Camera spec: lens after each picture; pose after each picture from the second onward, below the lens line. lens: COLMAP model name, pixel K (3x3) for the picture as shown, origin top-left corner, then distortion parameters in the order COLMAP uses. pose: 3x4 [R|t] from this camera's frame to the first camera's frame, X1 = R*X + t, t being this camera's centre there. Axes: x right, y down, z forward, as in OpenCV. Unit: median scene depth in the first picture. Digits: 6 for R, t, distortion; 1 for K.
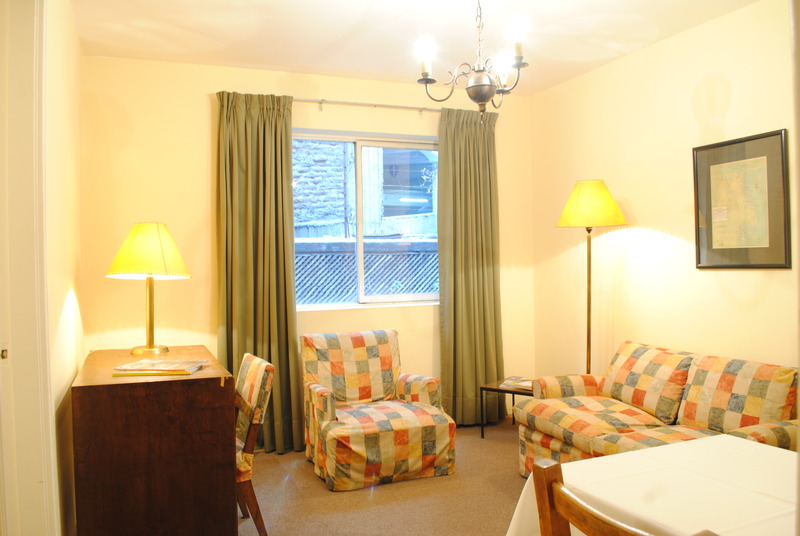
lens RADIAL K [[628.3, 0, 399.8], [0, 628.3, 267.2], [0, 0, 1]] dist [-0.014616, -0.005588]
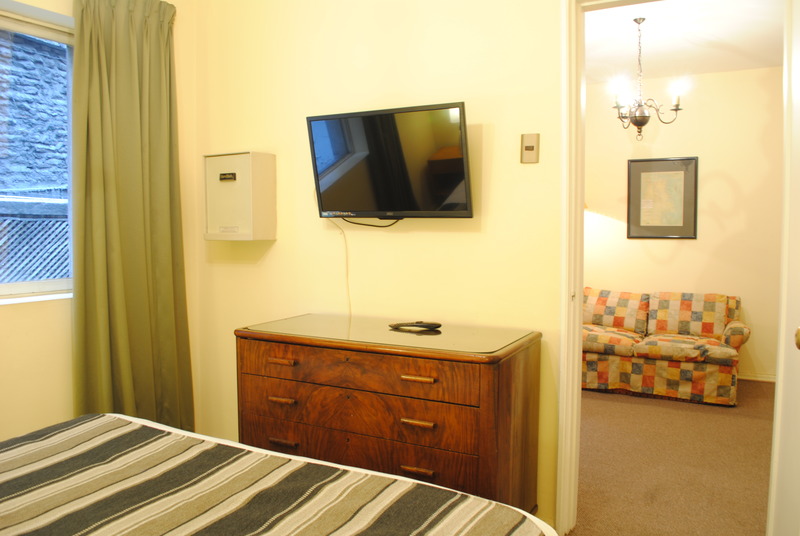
lens RADIAL K [[628.3, 0, 397.4], [0, 628.3, 268.1], [0, 0, 1]] dist [-0.014616, -0.005588]
pose [[0.805482, -0.020732, 0.592257, -0.989841], [-0.008931, 0.998850, 0.047112, 0.008742], [-0.592553, -0.043237, 0.804371, 0.090966]]
